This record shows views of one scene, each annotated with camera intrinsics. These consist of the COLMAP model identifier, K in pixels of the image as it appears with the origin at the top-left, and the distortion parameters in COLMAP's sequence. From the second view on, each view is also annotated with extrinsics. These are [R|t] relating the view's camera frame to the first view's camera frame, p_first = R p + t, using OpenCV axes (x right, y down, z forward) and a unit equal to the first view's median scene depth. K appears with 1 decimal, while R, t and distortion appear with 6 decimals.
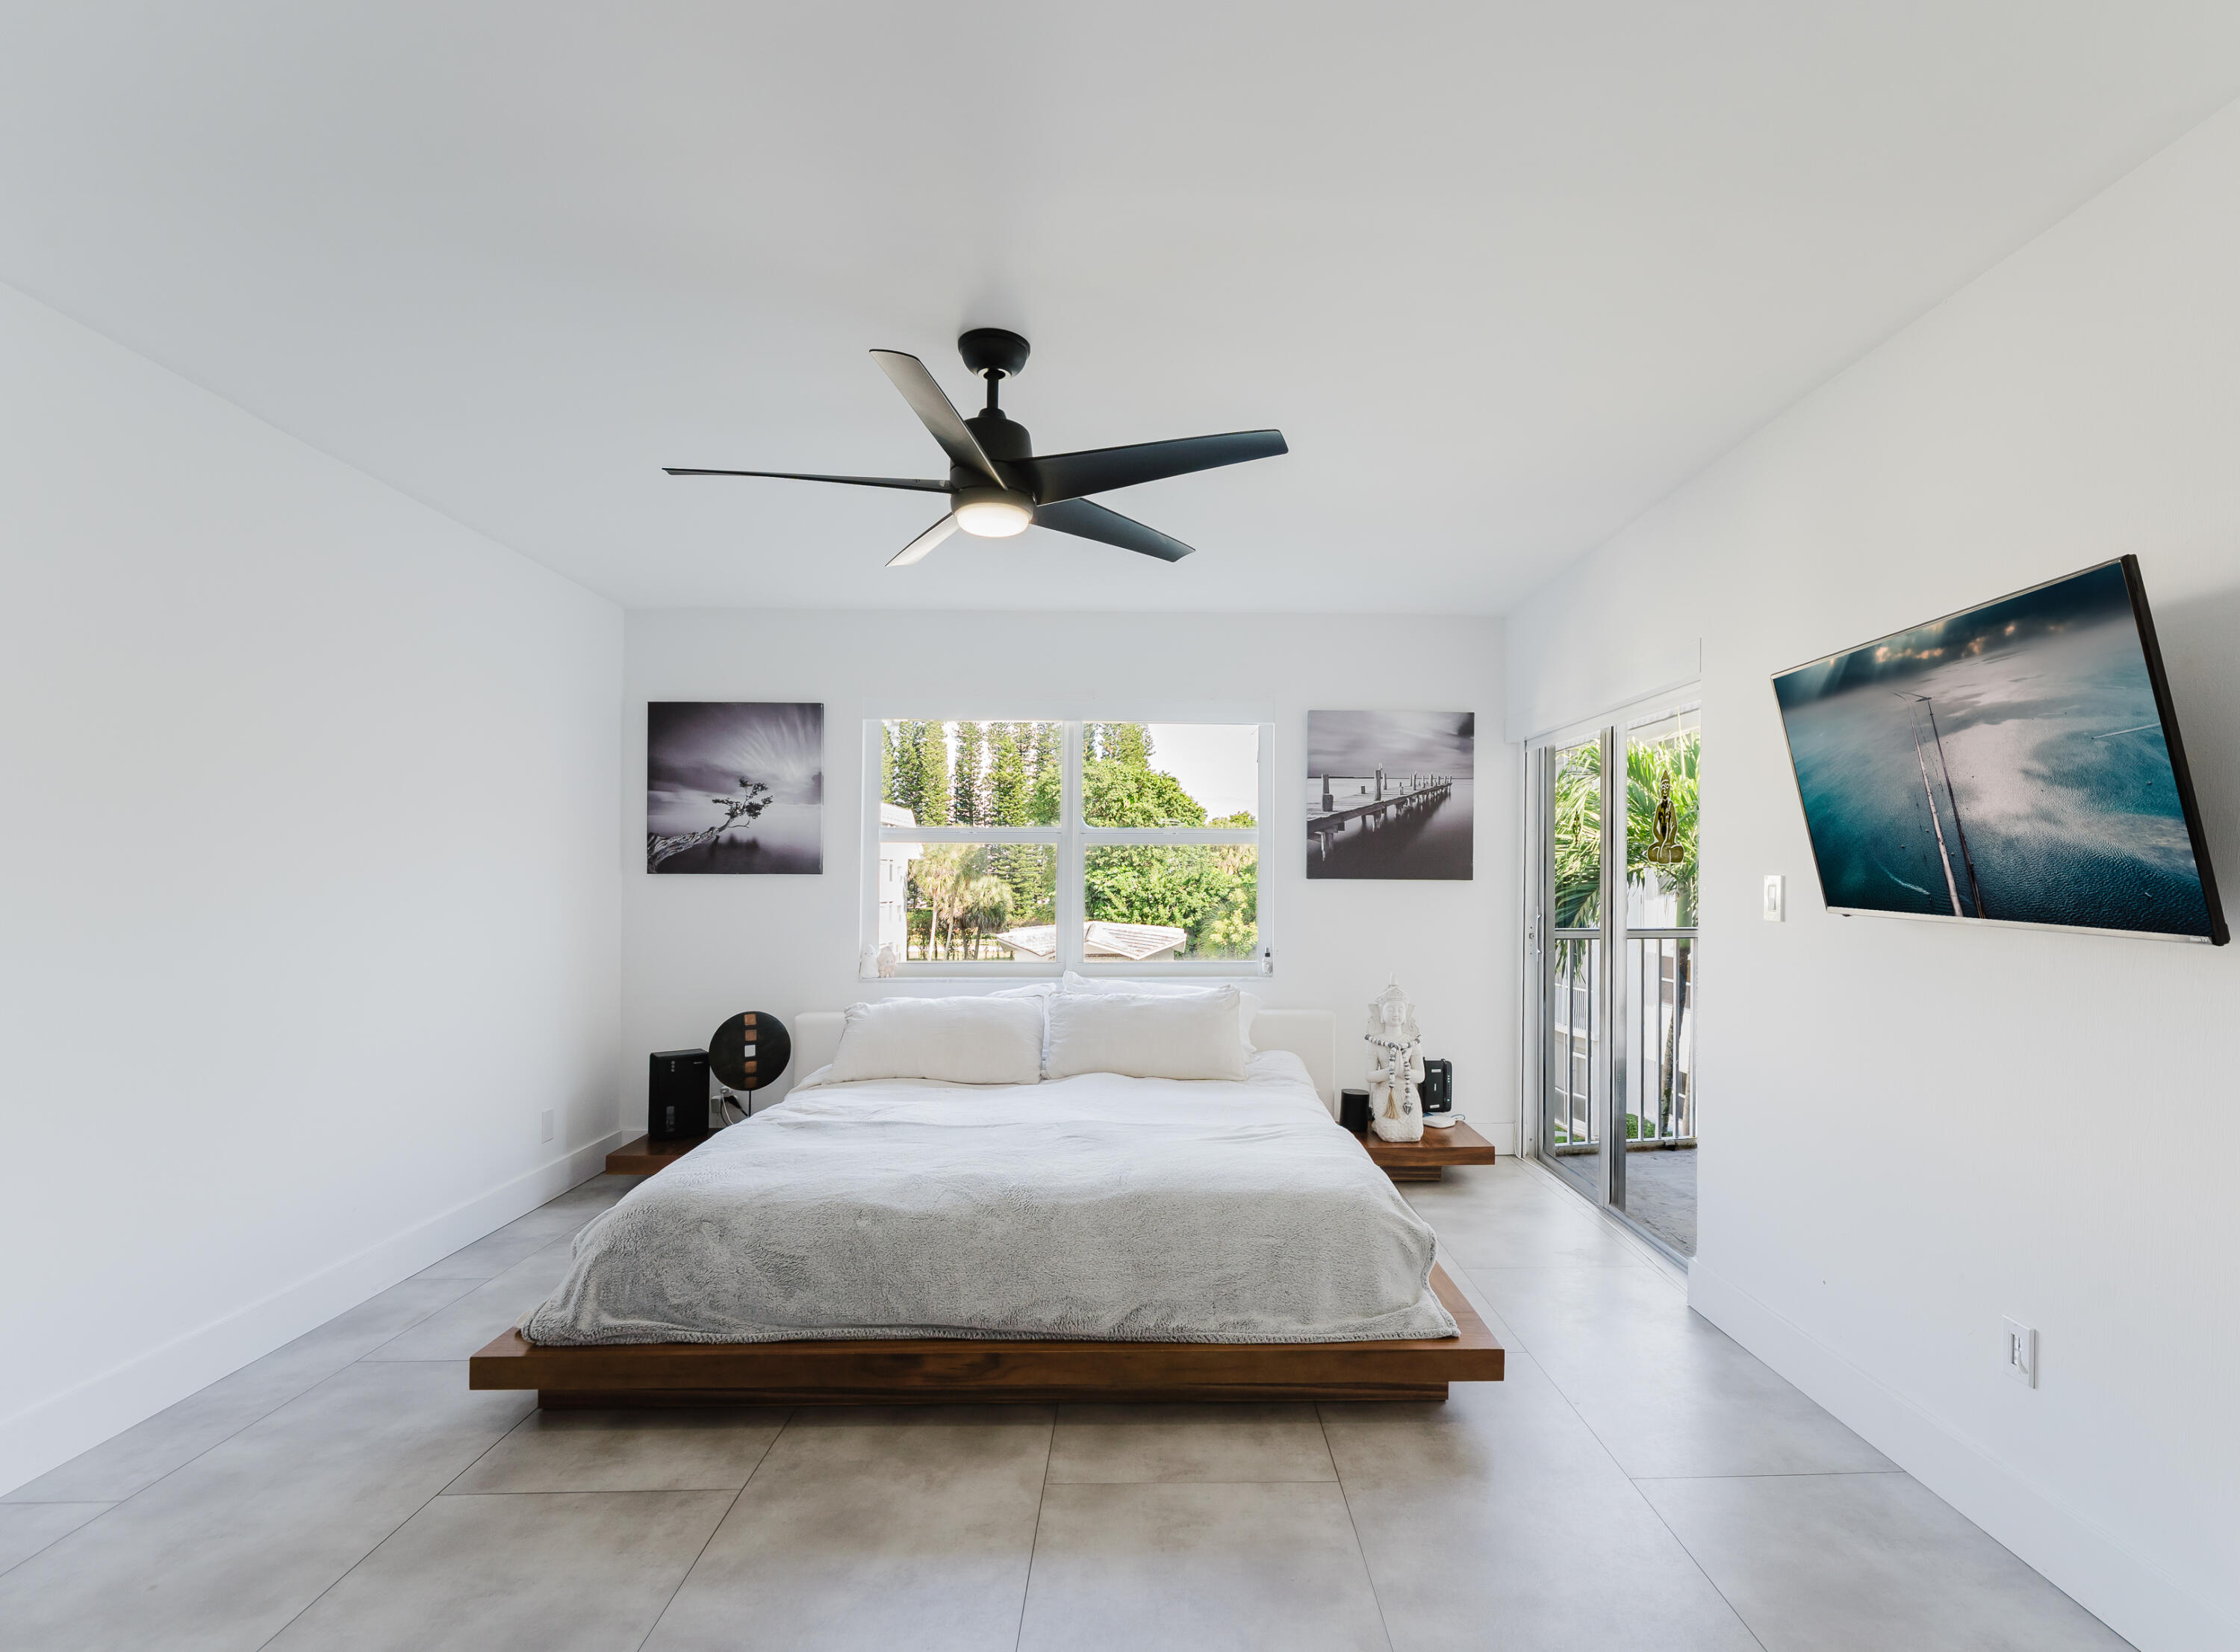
lens RADIAL K [[1077.7, 0, 1185.9], [0, 1077.7, 836.1], [0, 0, 1]] dist [-0.001100, -0.000741]
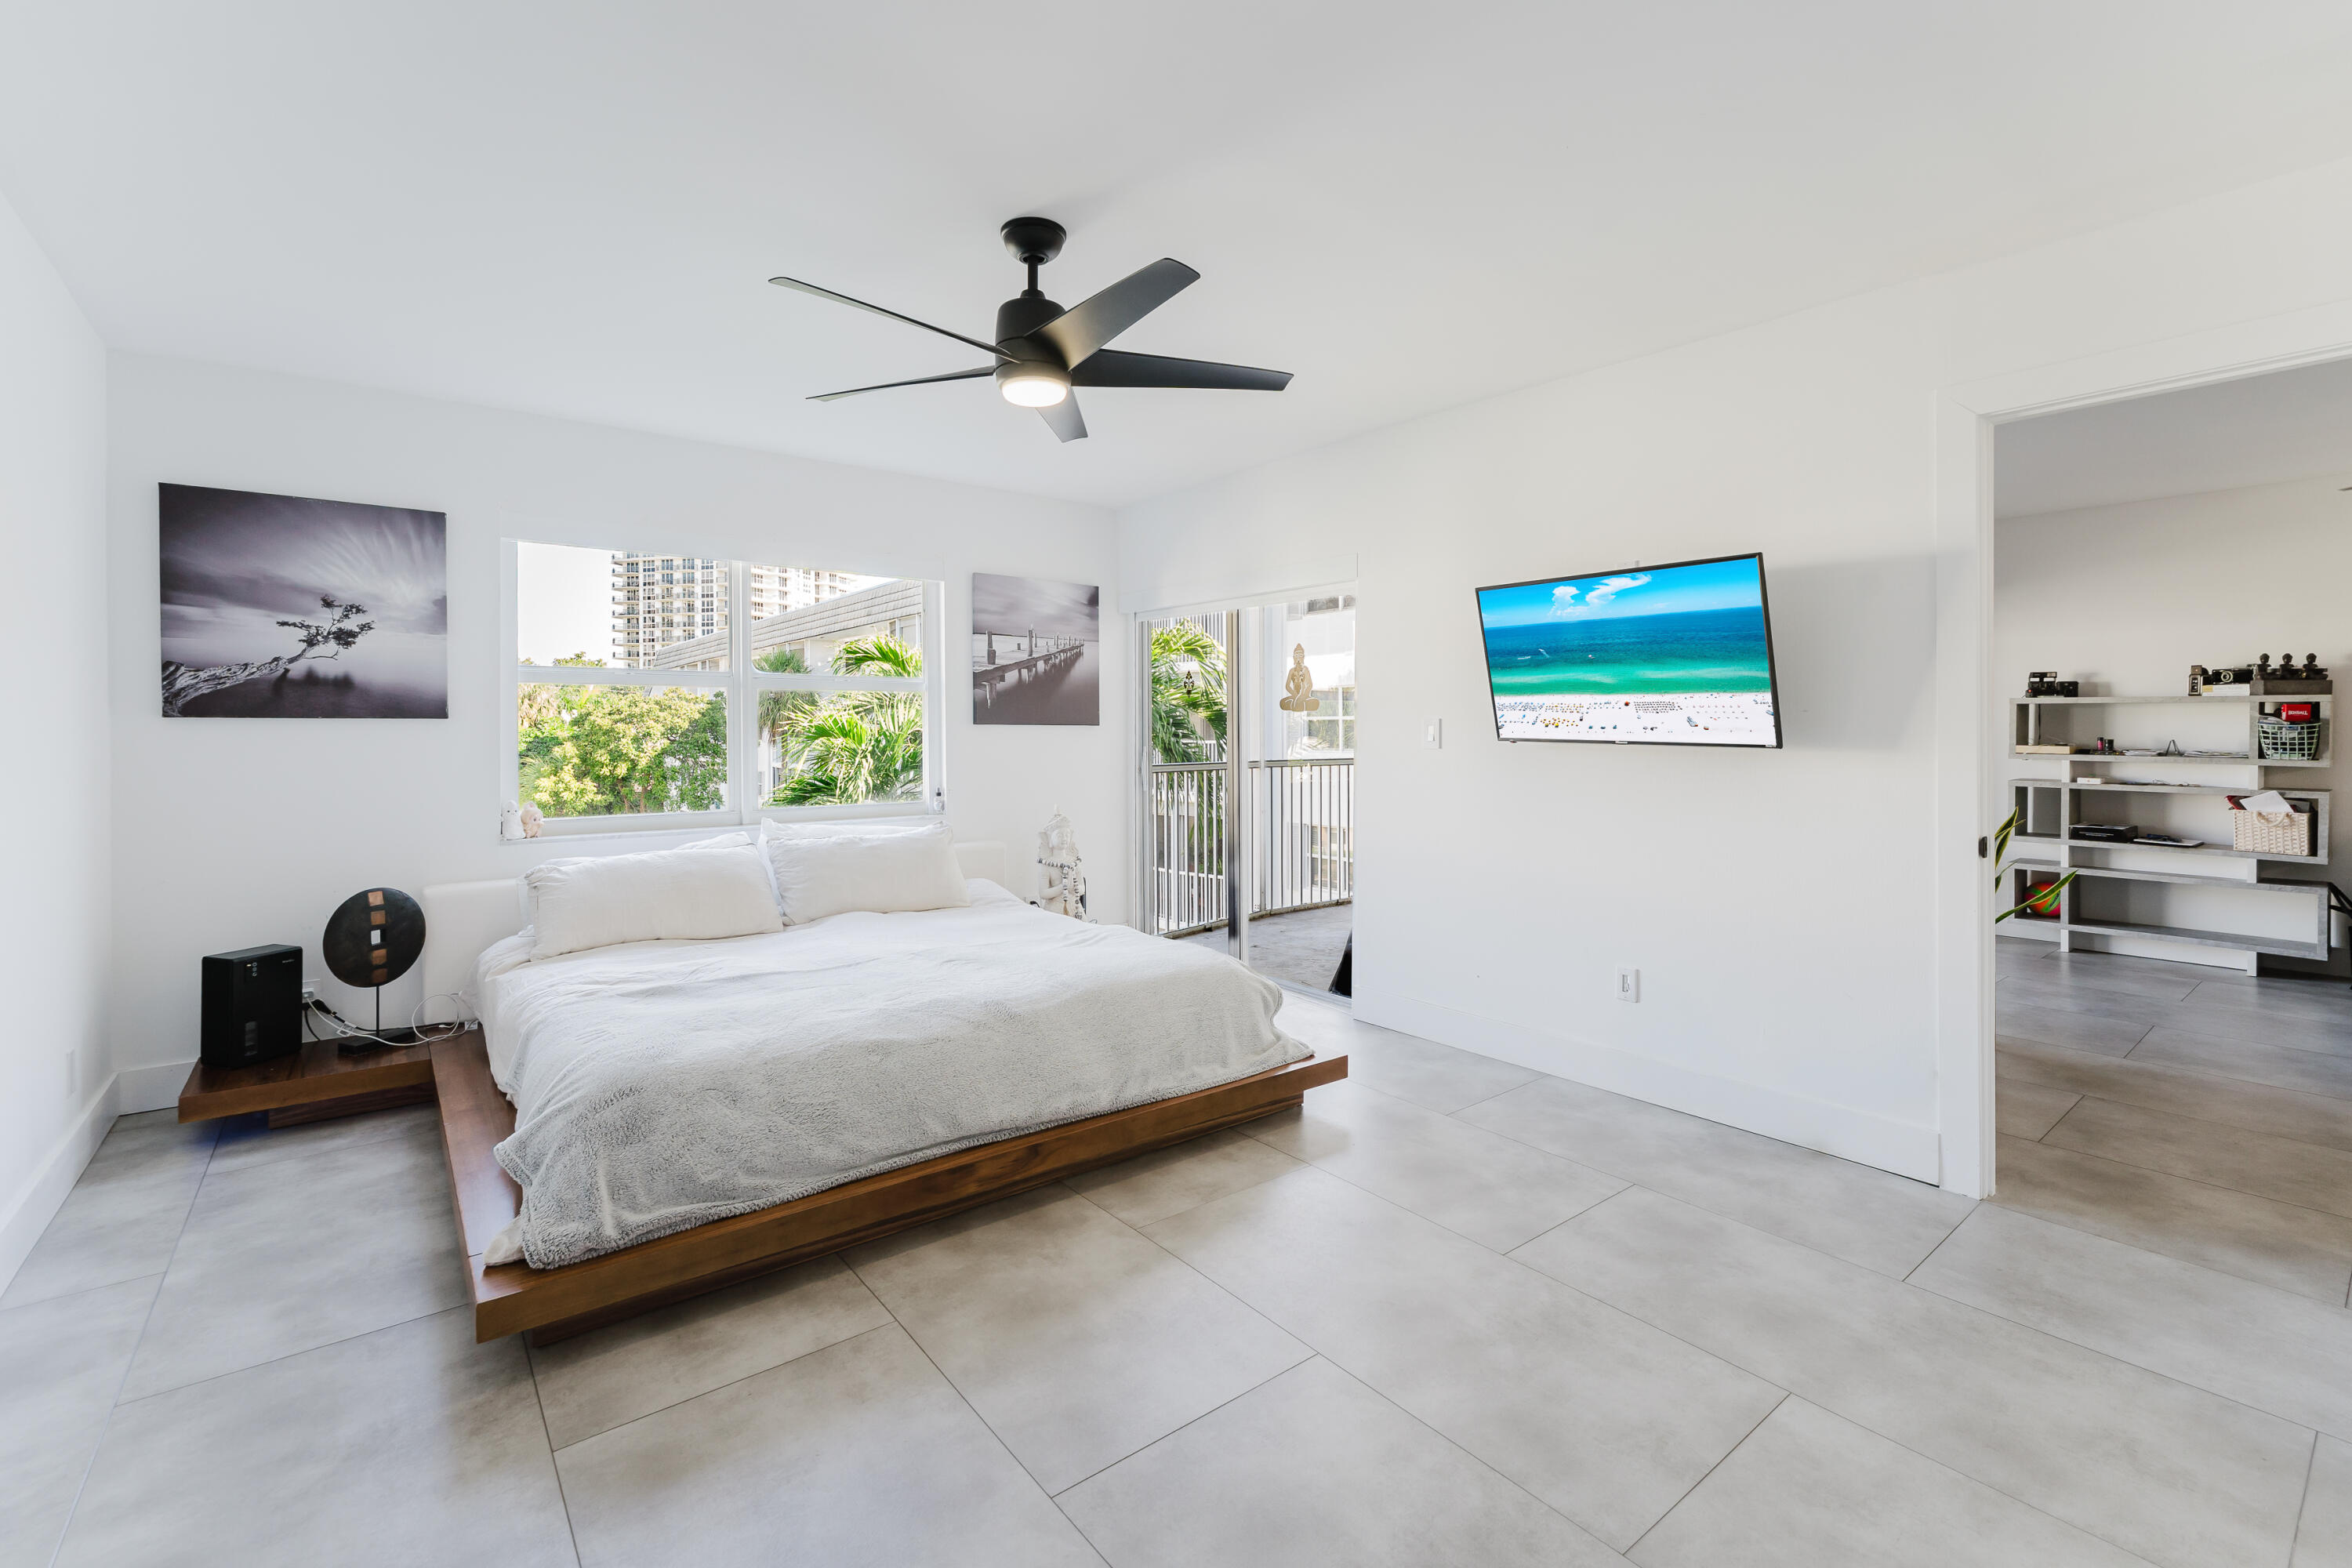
lens RADIAL K [[1010.5, 0, 1165.7], [0, 1010.5, 701.3], [0, 0, 1]] dist [0.000379, 0.000115]
pose [[0.809569, 0.013391, 0.586871, -0.350909], [-0.019122, 0.999811, 0.003566, 0.008556], [-0.586713, -0.014109, 0.809672, 0.042578]]
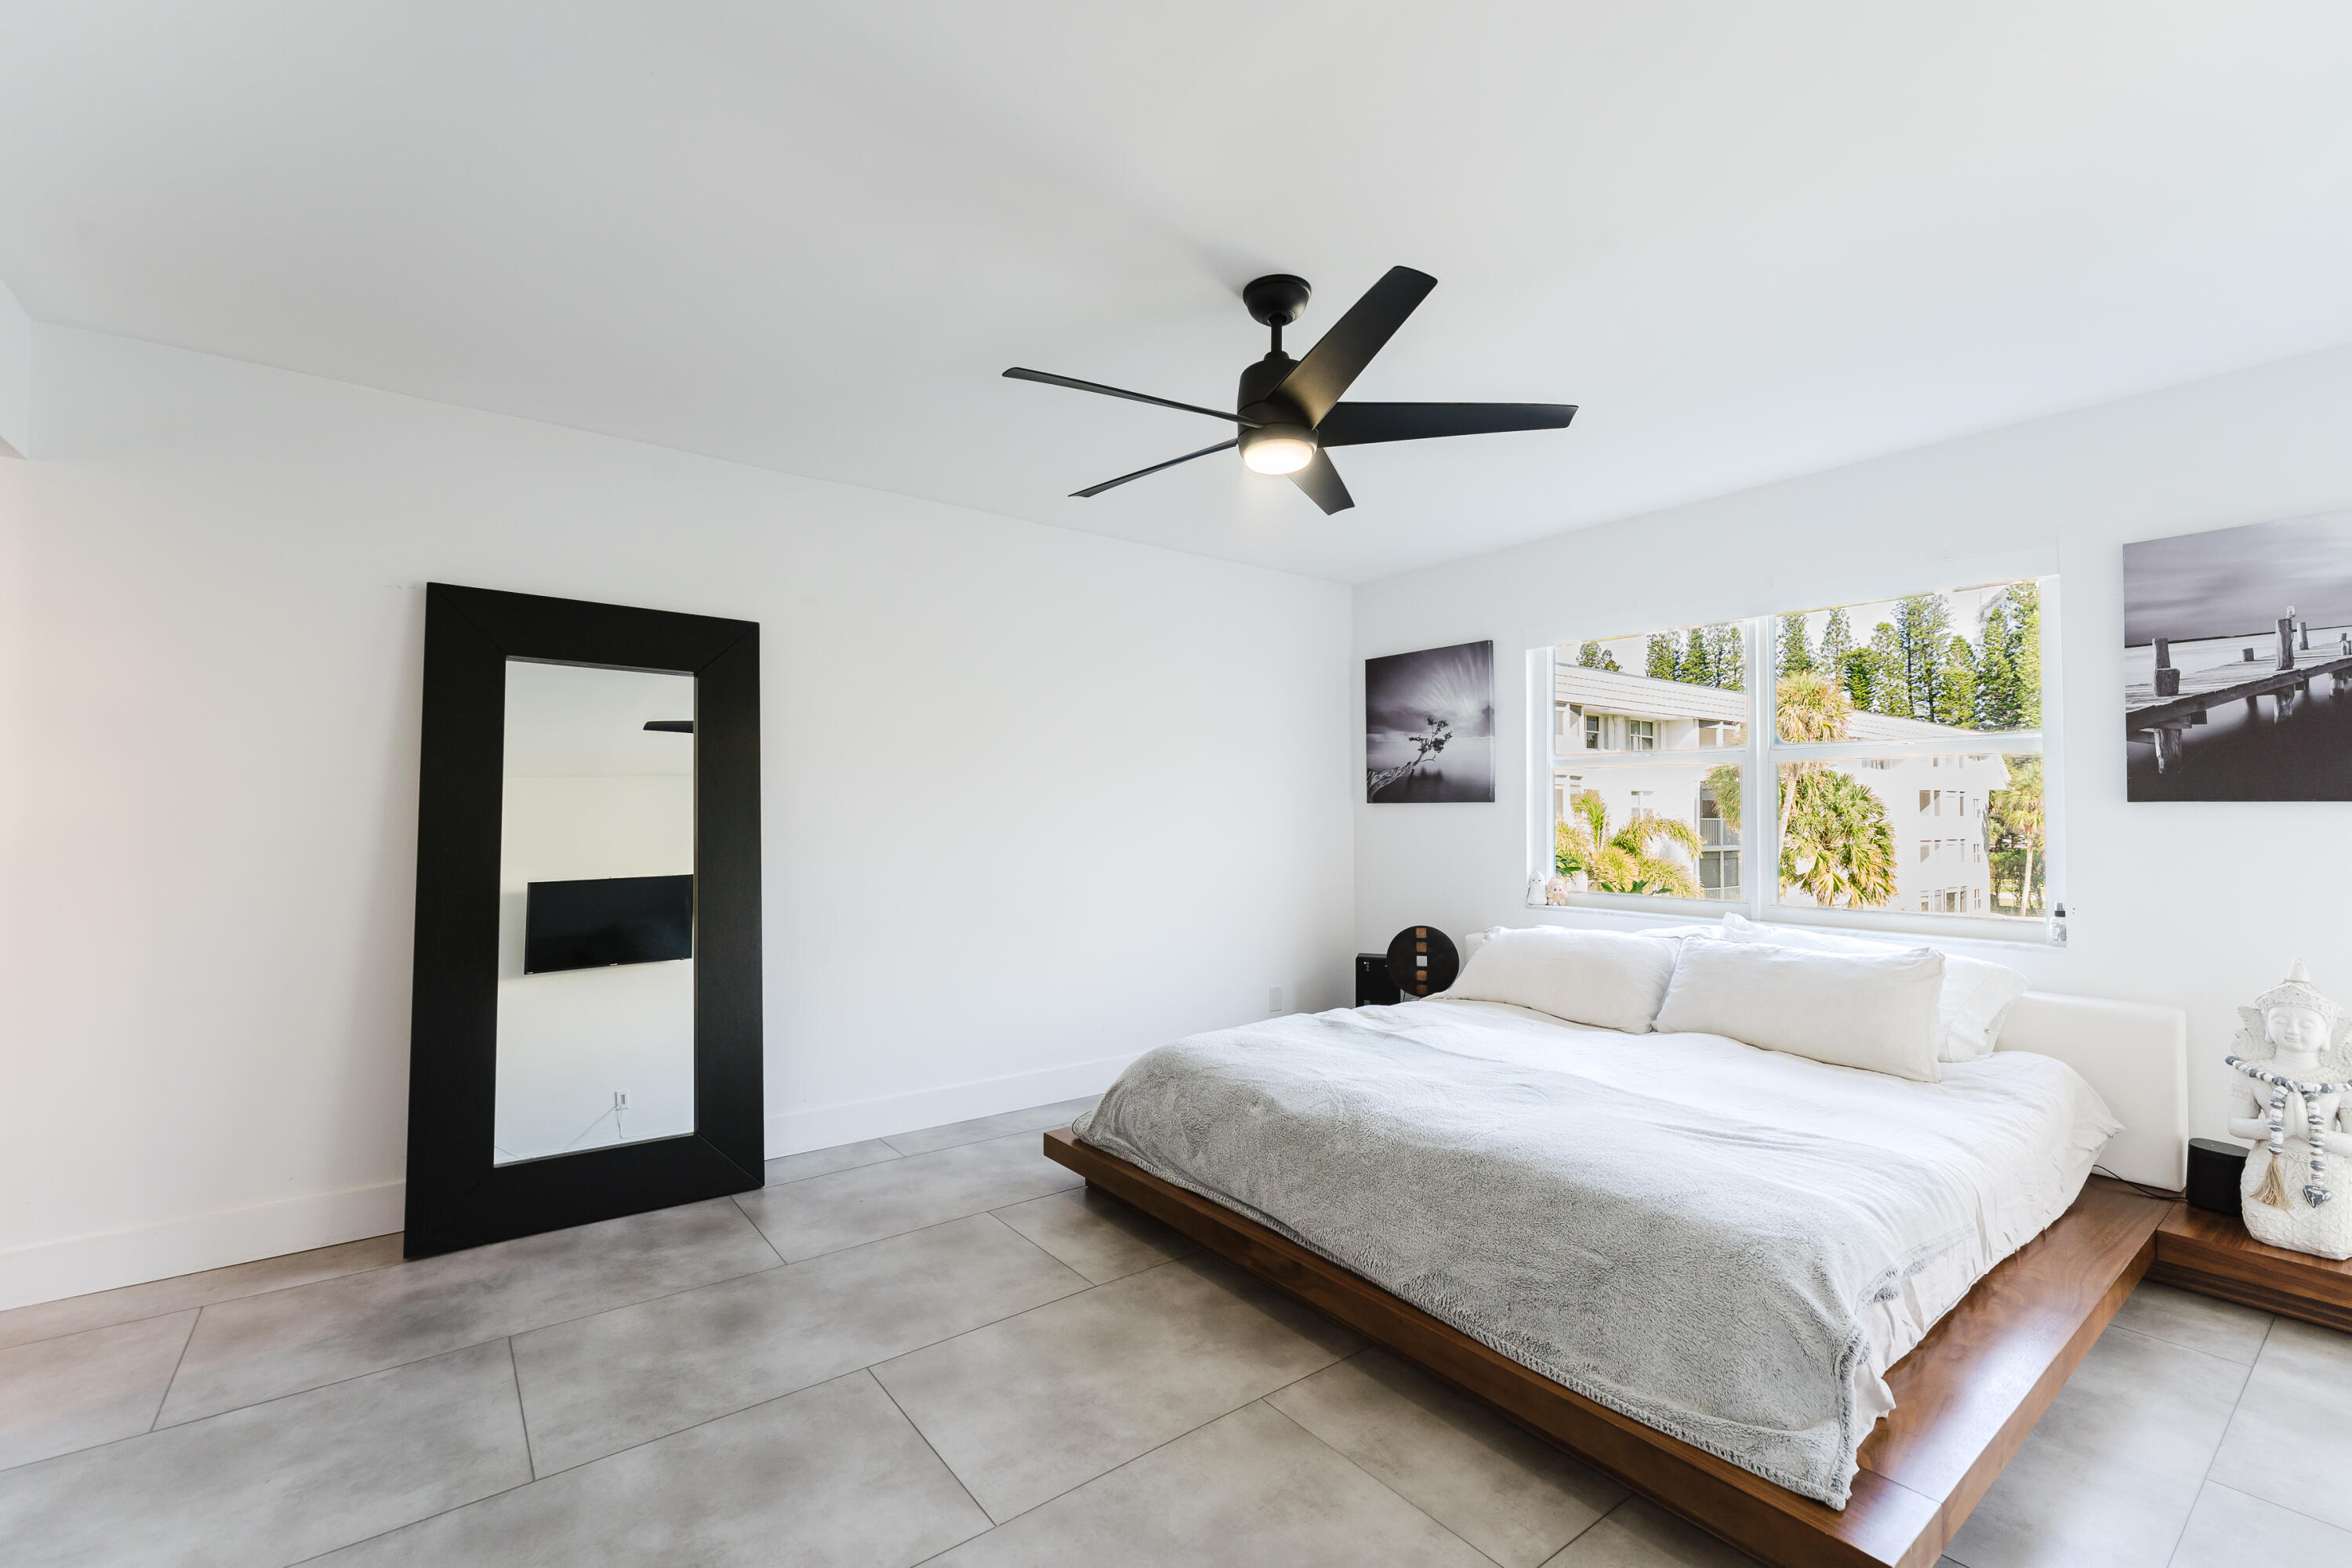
lens RADIAL K [[999.9, 0, 1172.3], [0, 999.9, 759.0], [0, 0, 1]] dist [-0.001314, 0.000108]
pose [[0.577671, -0.045518, -0.815000, 0.281274], [0.033264, 0.998927, -0.032213, 0.014486], [0.815592, -0.008502, 0.578565, 0.182555]]
